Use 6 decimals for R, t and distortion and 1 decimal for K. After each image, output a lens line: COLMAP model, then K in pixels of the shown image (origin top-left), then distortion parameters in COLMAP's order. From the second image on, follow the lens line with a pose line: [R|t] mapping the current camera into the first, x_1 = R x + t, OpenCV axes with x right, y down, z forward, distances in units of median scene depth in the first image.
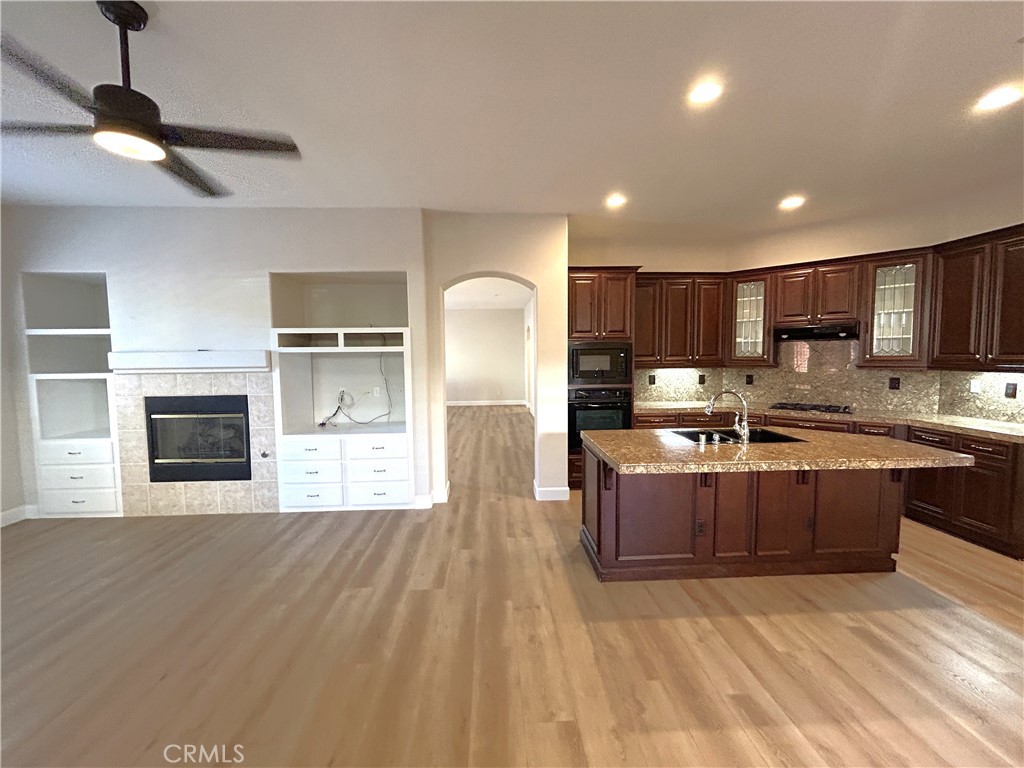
lens RADIAL K [[414.2, 0, 512.2], [0, 414.2, 382.6], [0, 0, 1]] dist [-0.003116, -0.000006]
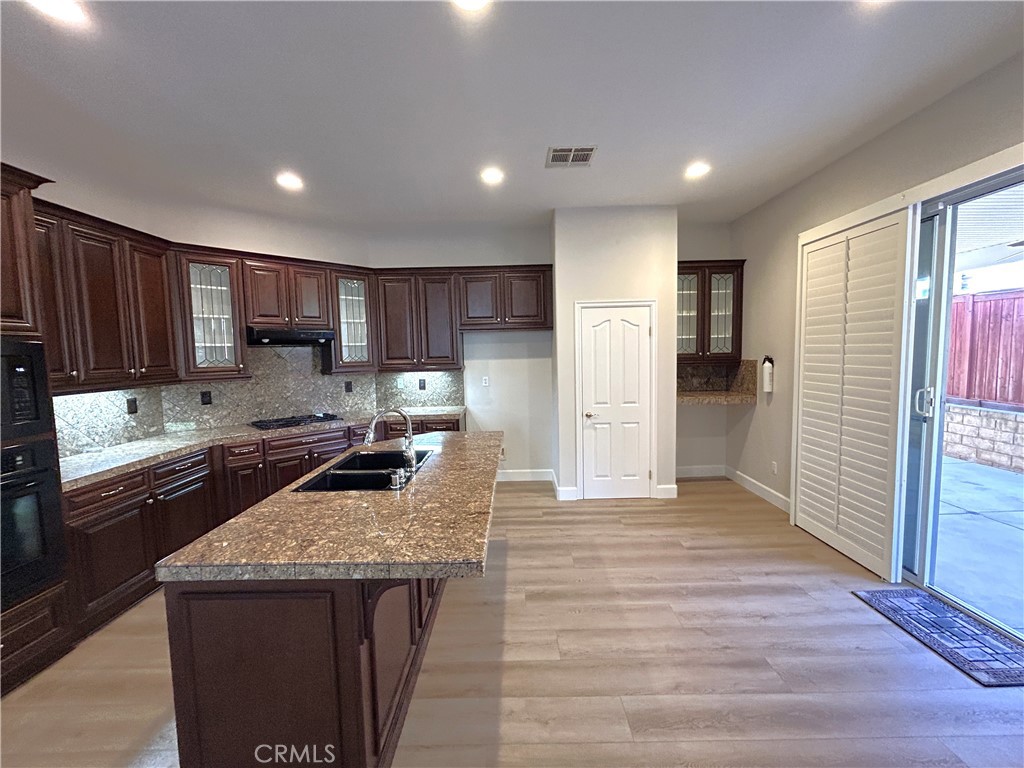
lens RADIAL K [[414.2, 0, 511.8], [0, 414.2, 383.7], [0, 0, 1]] dist [-0.003116, -0.000006]
pose [[0.057775, -0.067676, 0.996033, -0.155492], [0.088501, 0.994119, 0.062413, -0.038218], [-0.994399, 0.084544, 0.063424, 0.521440]]
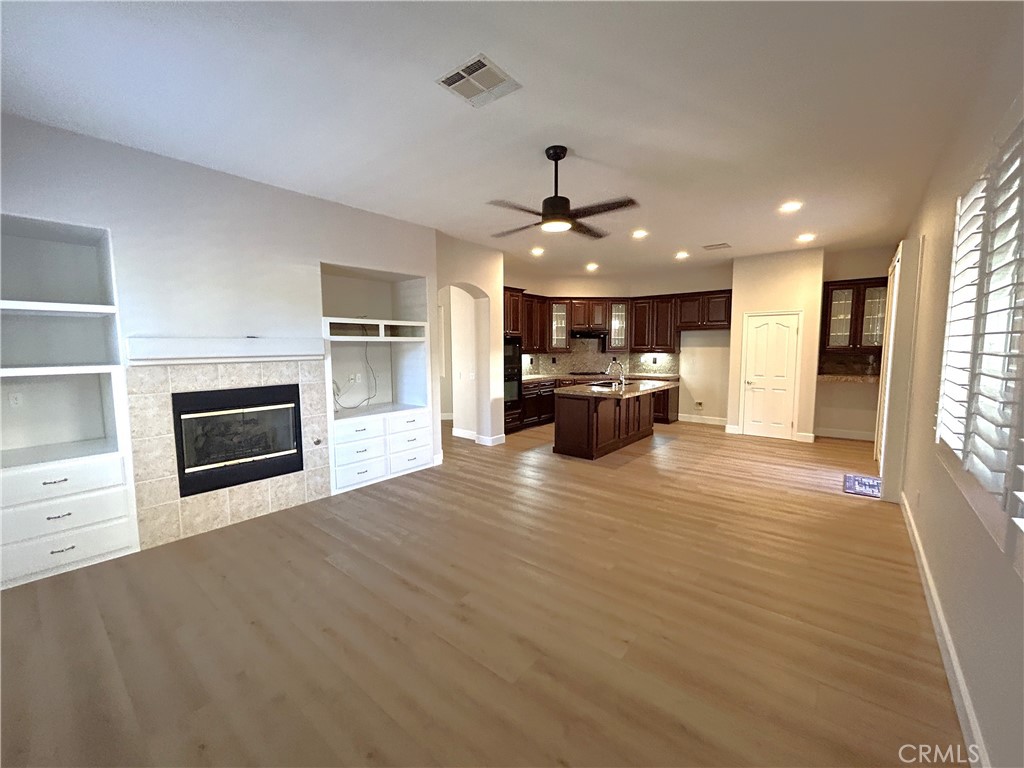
lens RADIAL K [[414.2, 0, 513.7], [0, 414.2, 386.5], [0, 0, 1]] dist [-0.003116, -0.000006]
pose [[0.673578, -0.066948, 0.736078, -1.014768], [0.048148, 0.997748, 0.046687, 0.015062], [-0.737547, 0.003994, 0.675284, -0.038751]]
